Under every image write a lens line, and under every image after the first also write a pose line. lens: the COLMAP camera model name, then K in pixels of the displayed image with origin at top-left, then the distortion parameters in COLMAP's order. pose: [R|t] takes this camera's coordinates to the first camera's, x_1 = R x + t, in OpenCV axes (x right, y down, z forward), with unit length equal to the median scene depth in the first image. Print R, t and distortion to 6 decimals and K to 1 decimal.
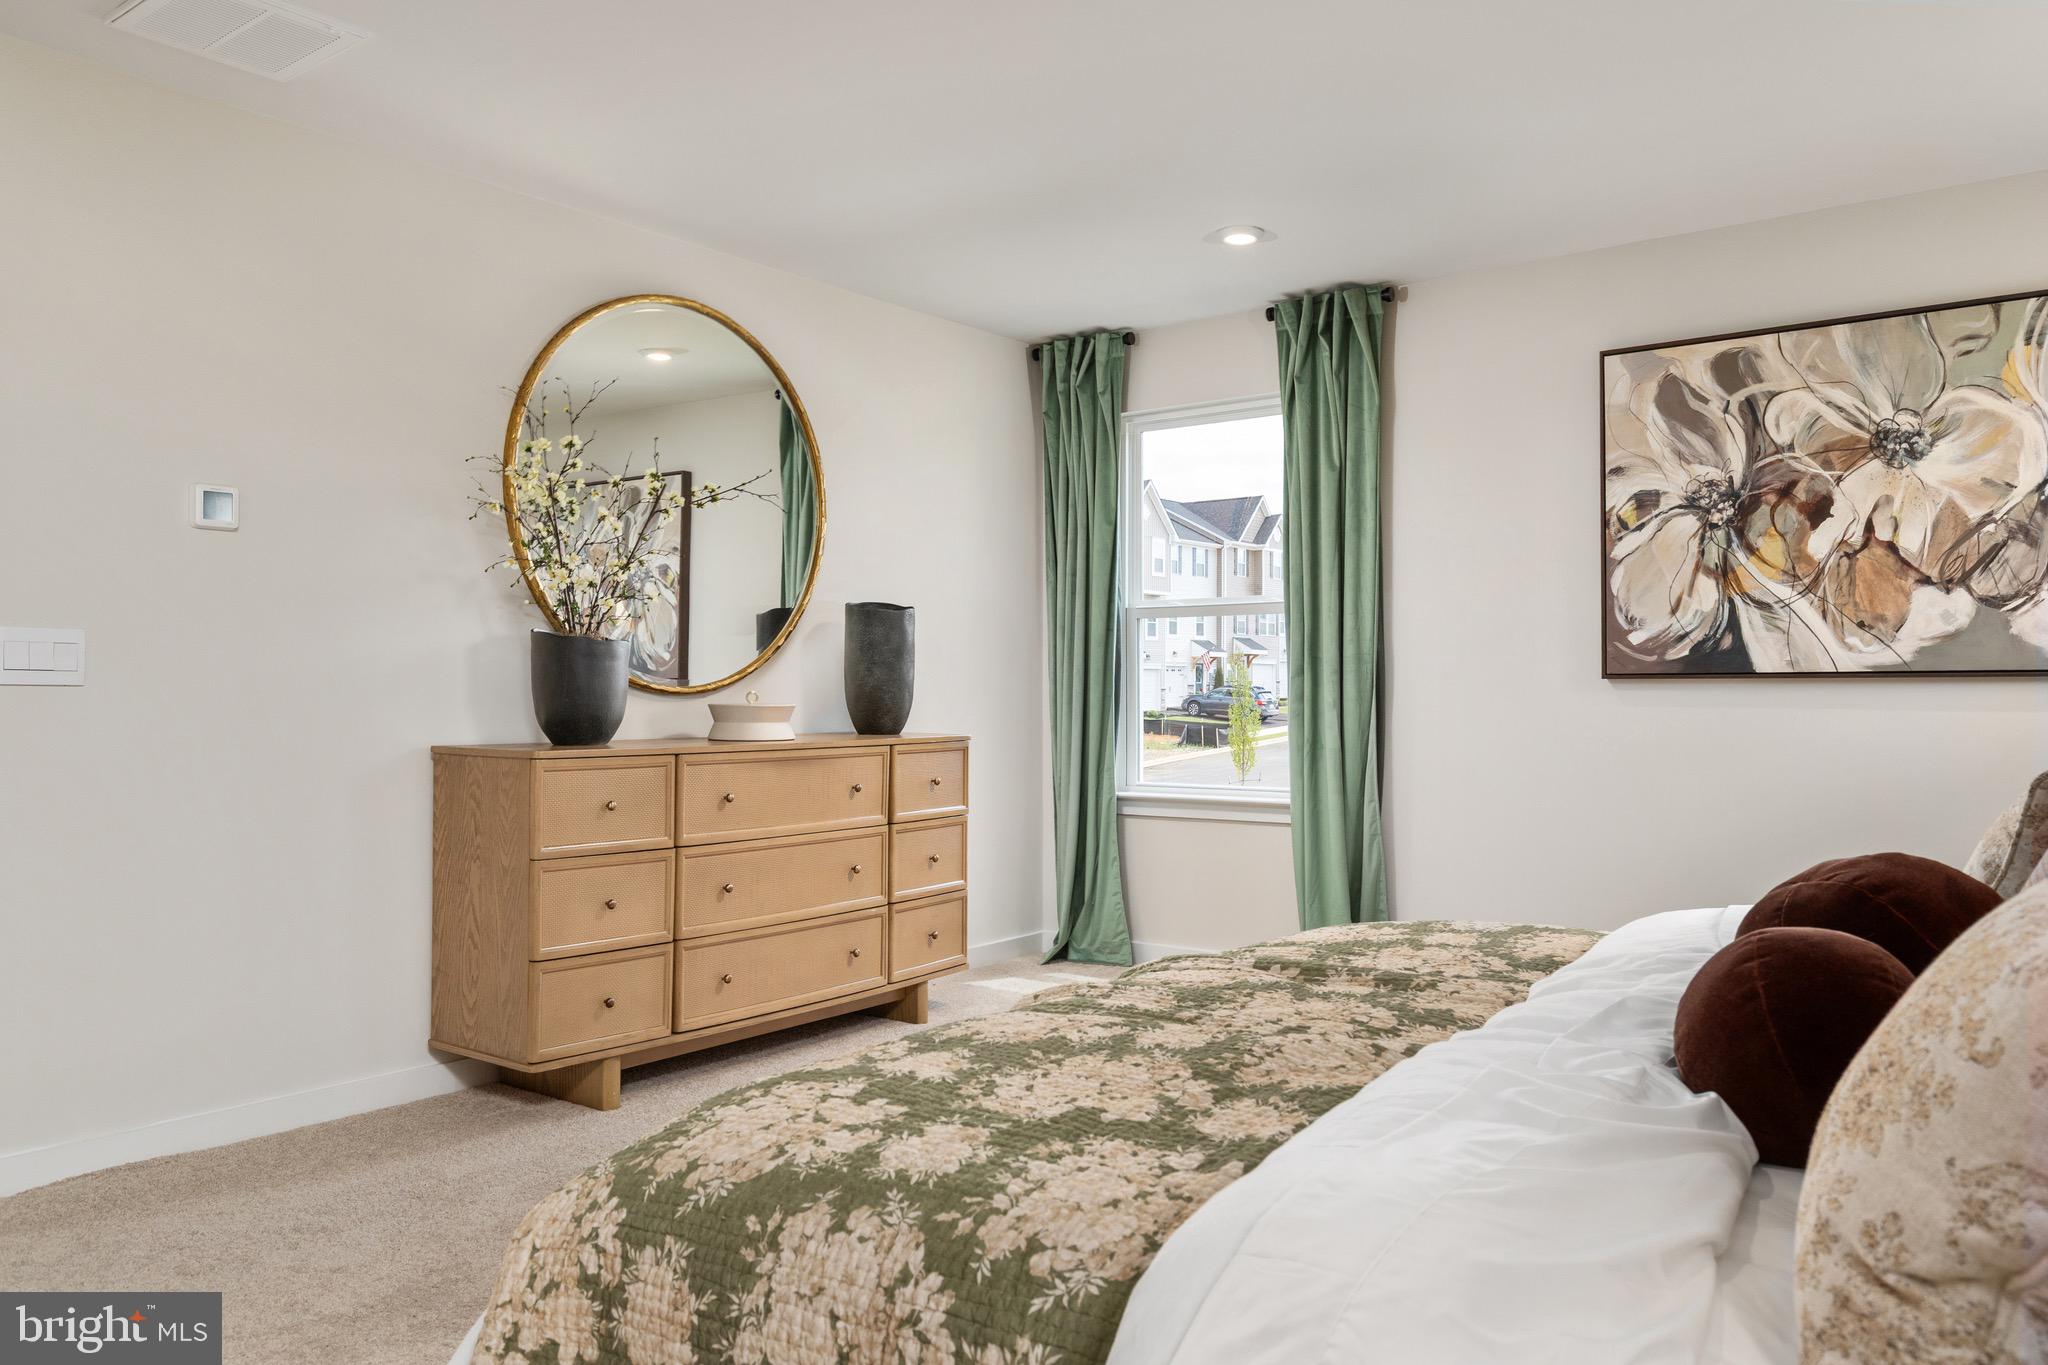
lens RADIAL K [[1475.6, 0, 1022.9], [0, 1475.6, 684.7], [0, 0, 1]] dist [0.004271, -0.005983]
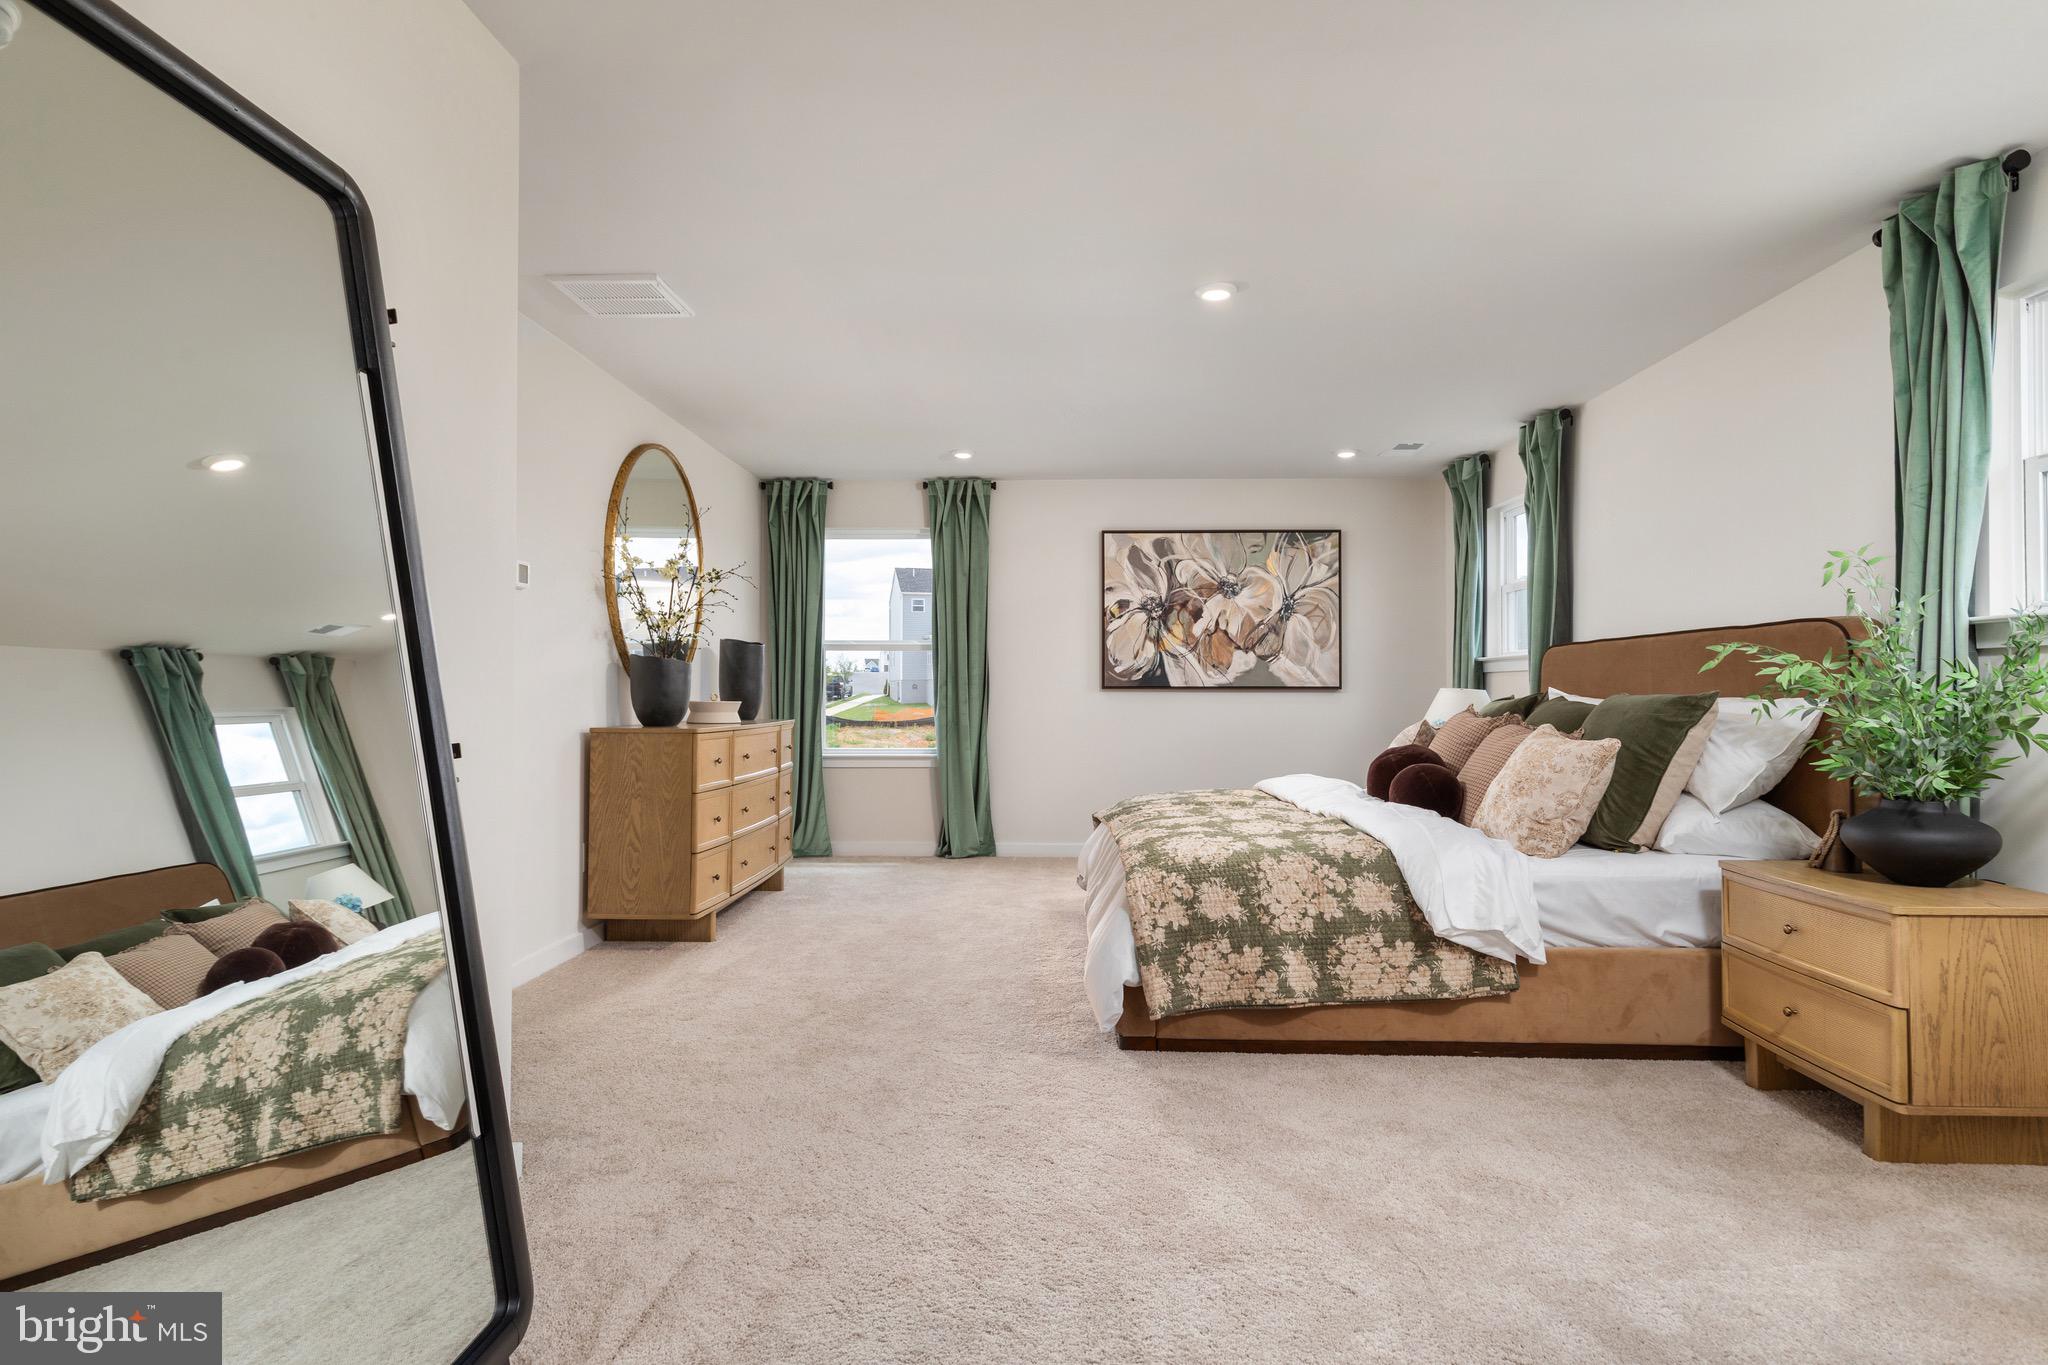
lens RADIAL K [[1097.5, 0, 1024.4], [0, 1097.5, 688.8], [0, 0, 1]] dist [0.005057, -0.001090]
pose [[0.813417, 0.005851, 0.581652, -0.627317], [-0.005359, 0.999982, -0.002565, 0.000425], [-0.581657, -0.001031, 0.813434, -0.197828]]
